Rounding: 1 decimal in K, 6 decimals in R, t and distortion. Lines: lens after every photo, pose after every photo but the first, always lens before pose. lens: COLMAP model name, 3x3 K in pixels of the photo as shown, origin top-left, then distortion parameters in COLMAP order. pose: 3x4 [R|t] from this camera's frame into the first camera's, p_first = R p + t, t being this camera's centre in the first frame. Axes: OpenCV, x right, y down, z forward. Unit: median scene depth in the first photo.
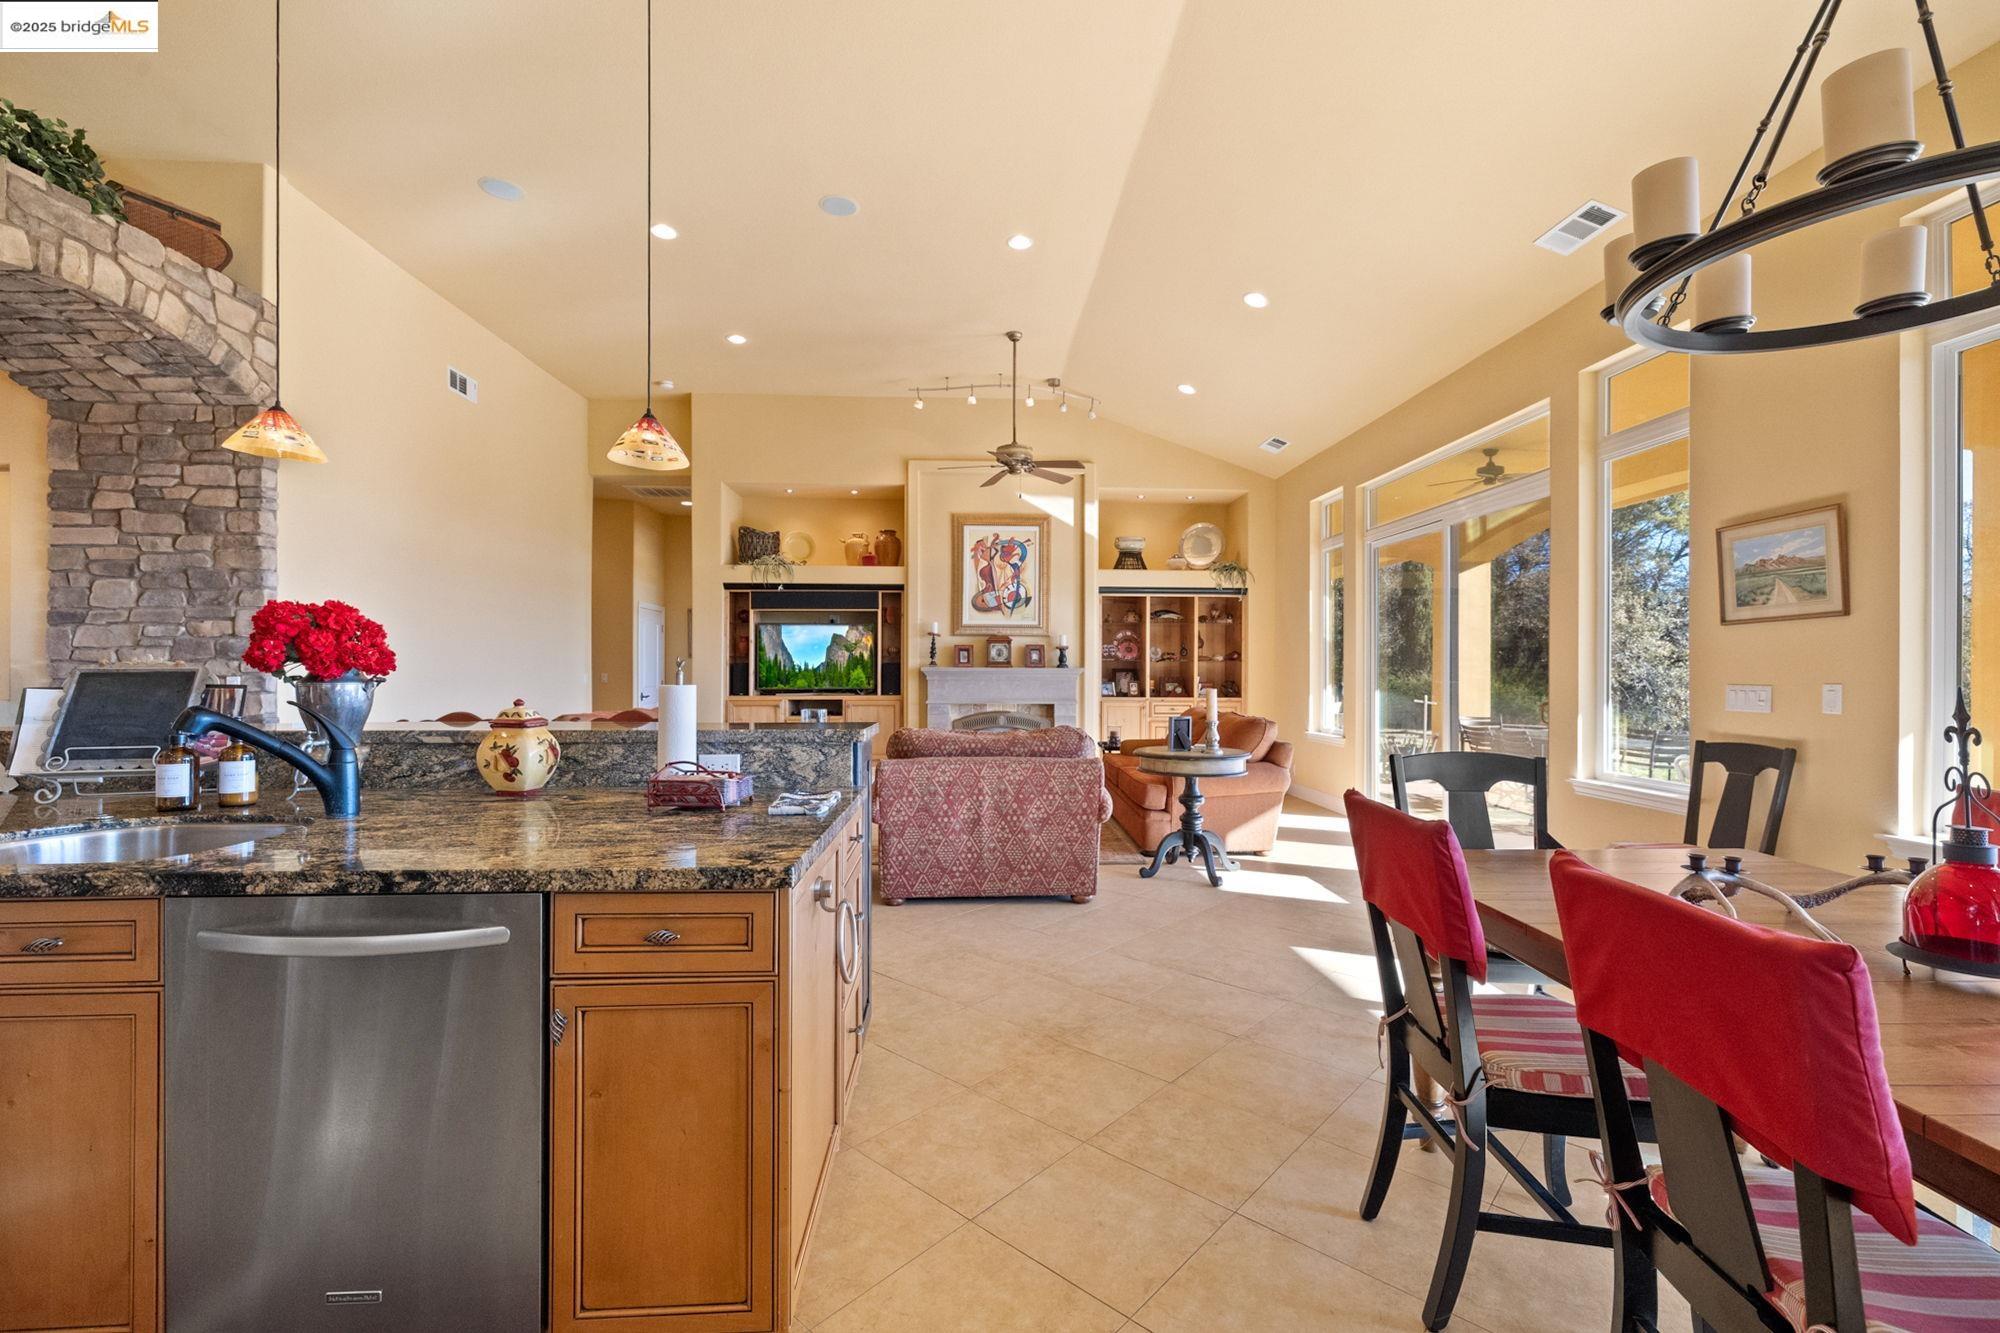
lens RADIAL K [[849.1, 0, 1004.1], [0, 849.1, 669.8], [0, 0, 1]] dist [0.002505, -0.000809]
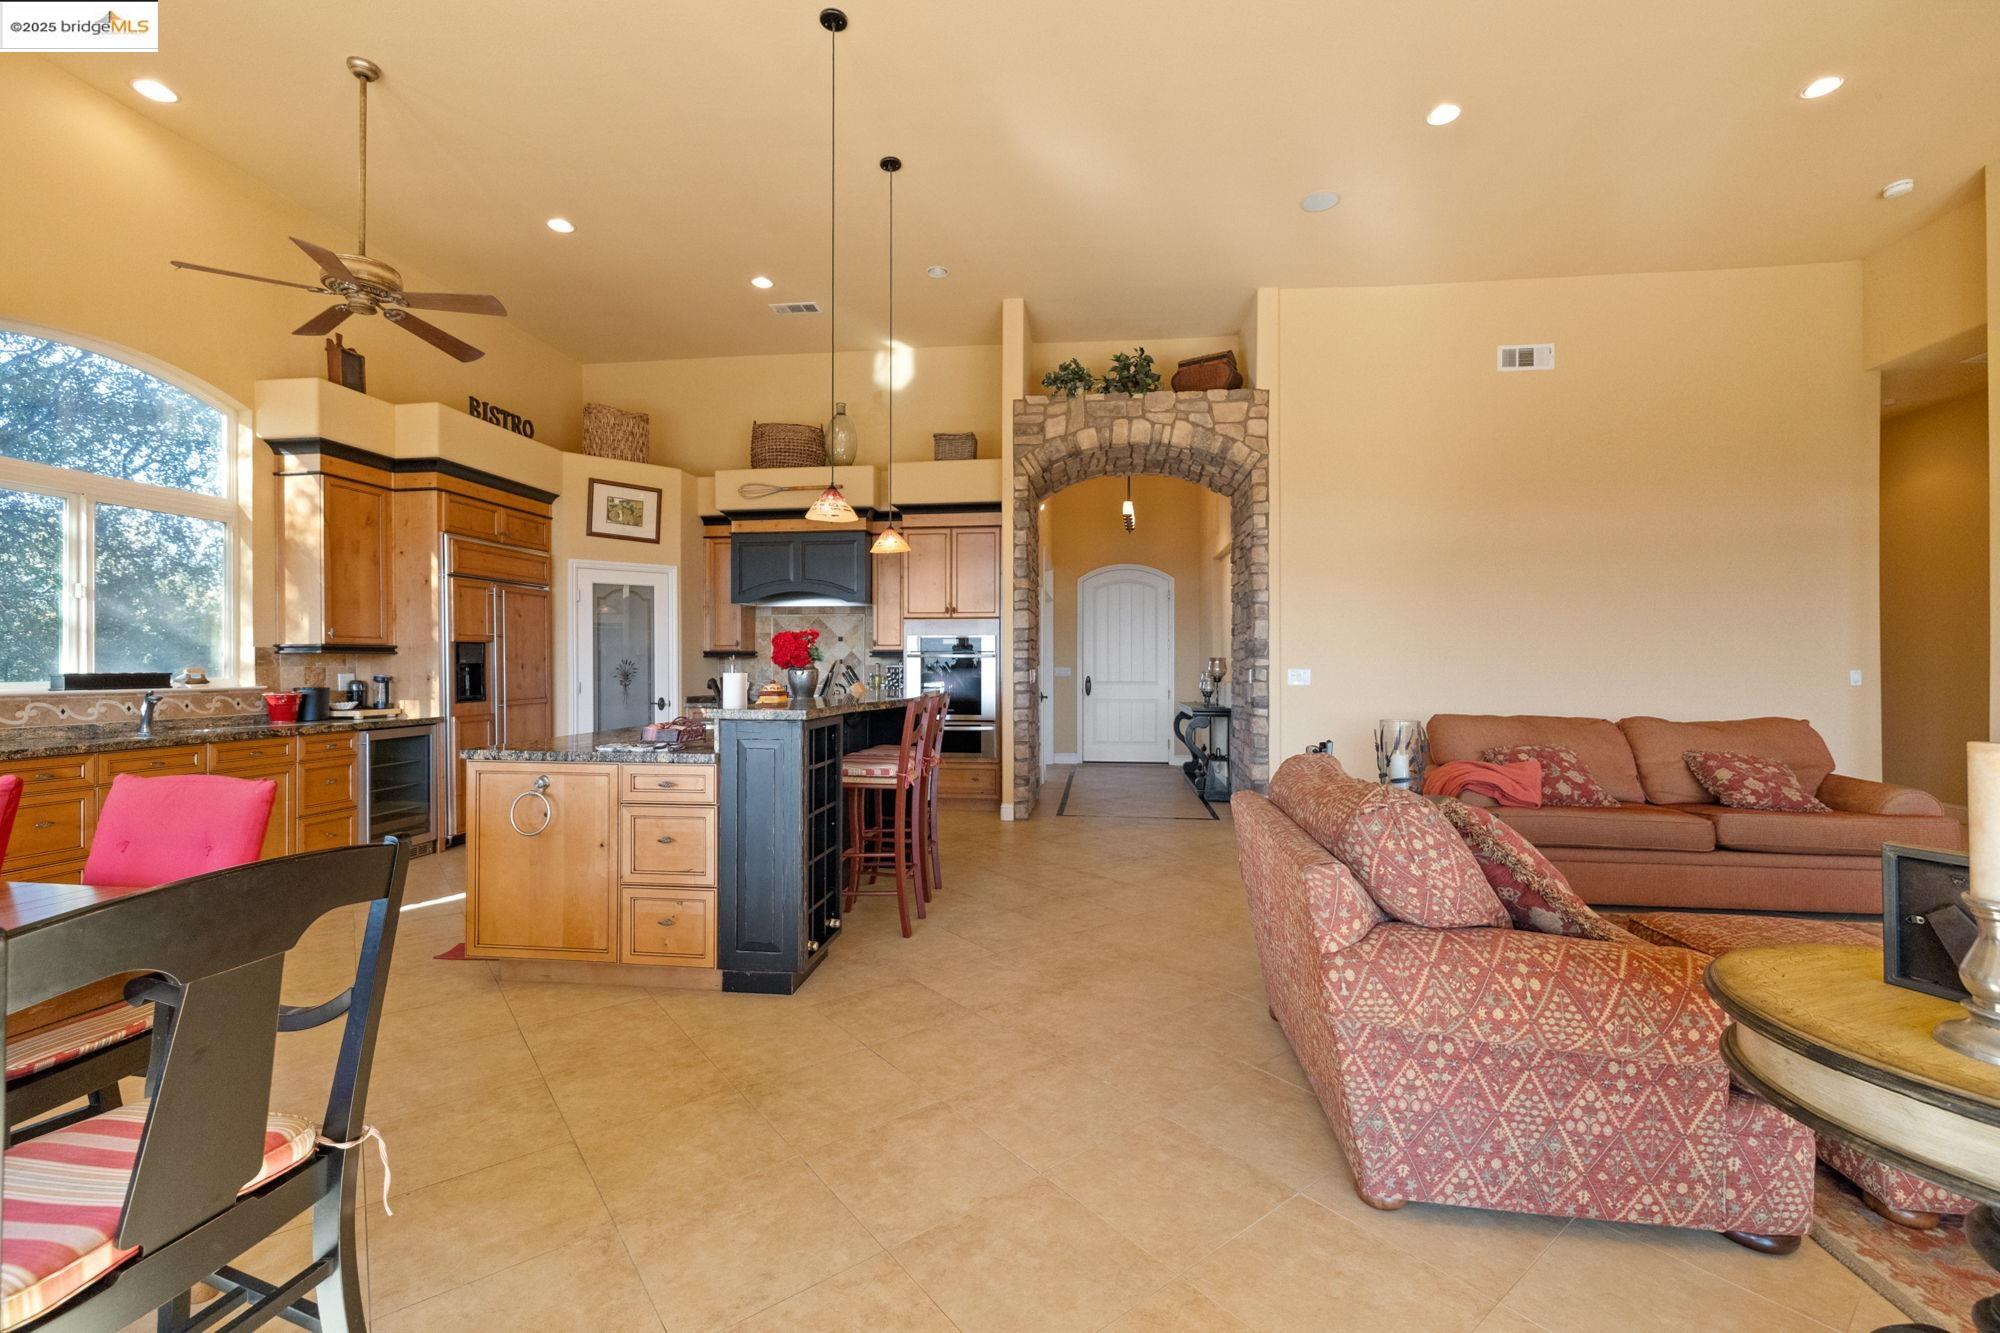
lens RADIAL K [[849.1, 0, 1008.1], [0, 849.1, 658.5], [0, 0, 1]] dist [0.002505, -0.000809]
pose [[-0.166001, -0.009149, -0.986083, 0.620990], [0.000877, 0.999955, -0.009425, 0.003039], [0.986125, -0.002429, -0.165986, 1.000673]]
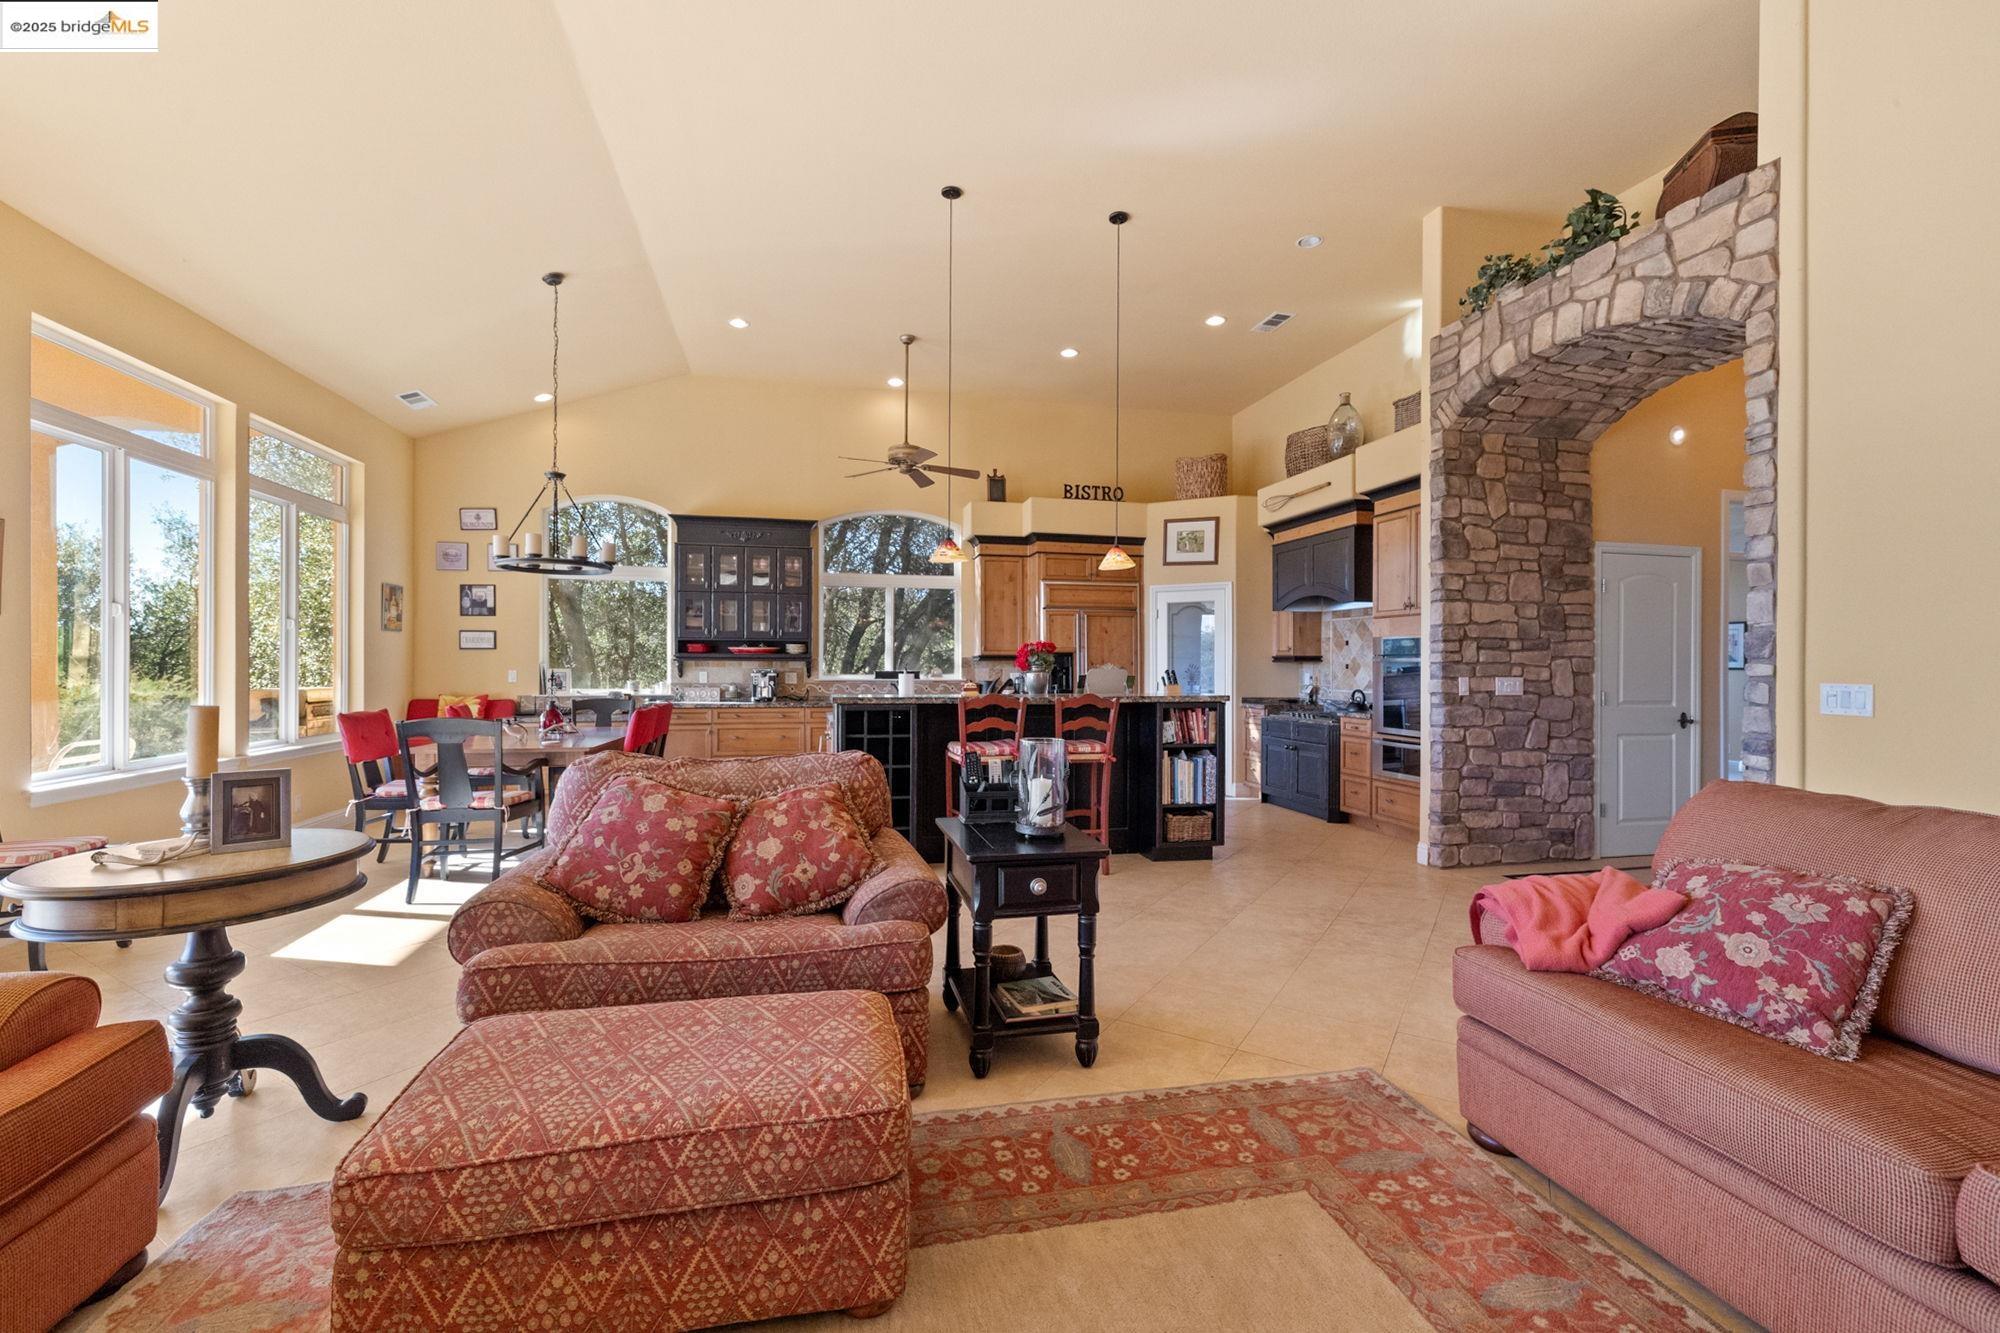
lens RADIAL K [[849.1, 0, 1000.4], [0, 849.1, 666.4], [0, 0, 1]] dist [0.002505, -0.000809]
pose [[-0.983128, -0.006100, -0.182819, -0.116986], [-0.006145, 0.999981, -0.000321, -0.002585], [0.182818, 0.000808, -0.983146, 1.923595]]
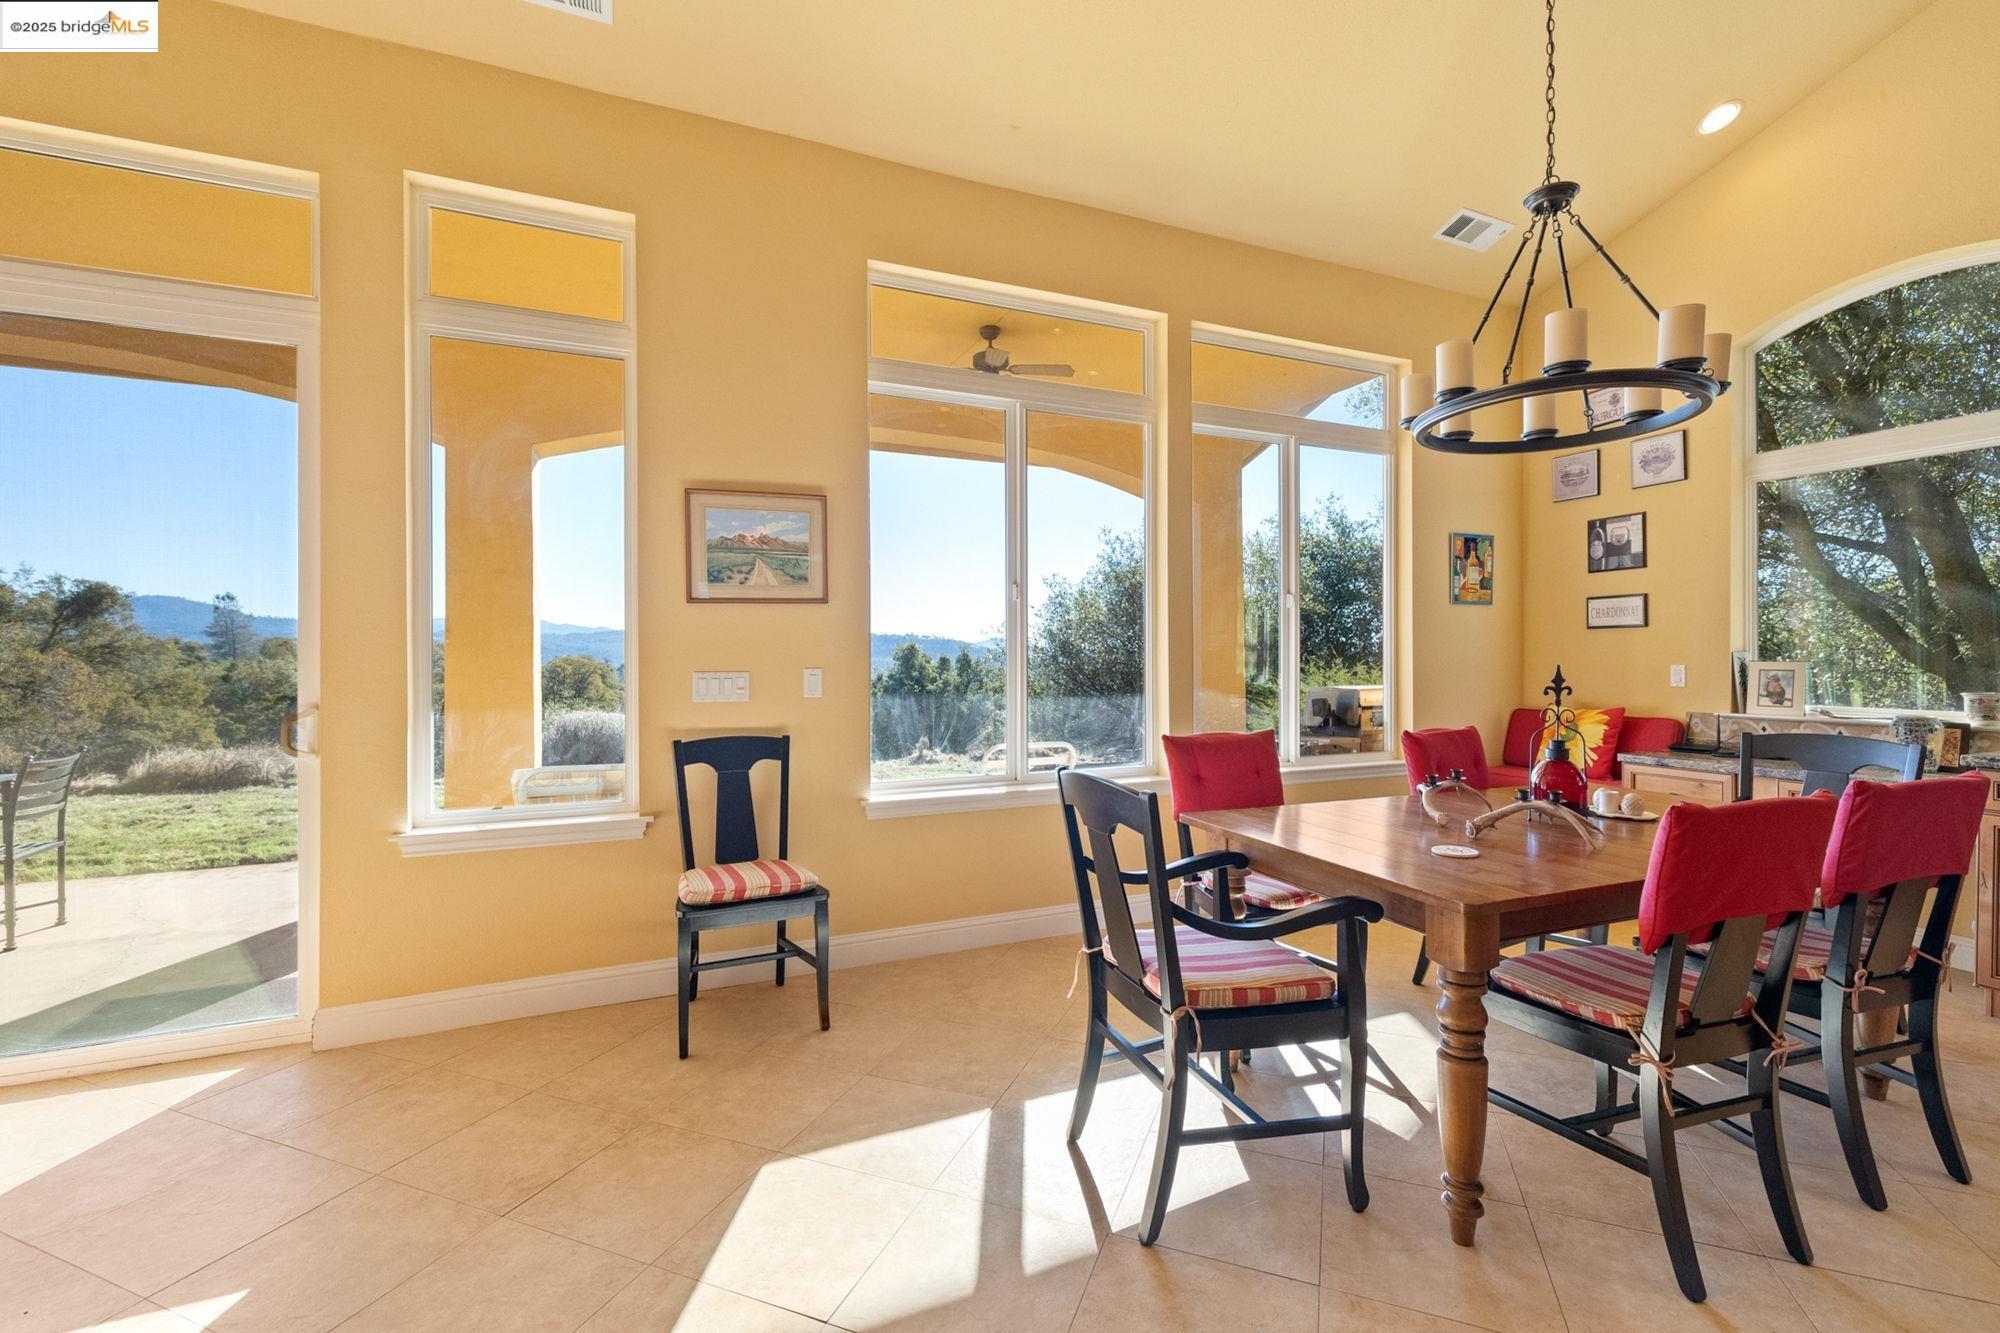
lens RADIAL K [[849.1, 0, 1014.5], [0, 849.1, 657.7], [0, 0, 1]] dist [0.002505, -0.000809]
pose [[-0.355638, -0.004049, 0.934615, -0.063575], [-0.000080, 0.999991, 0.004302, -0.000822], [-0.934624, 0.001455, -0.355635, 0.923642]]
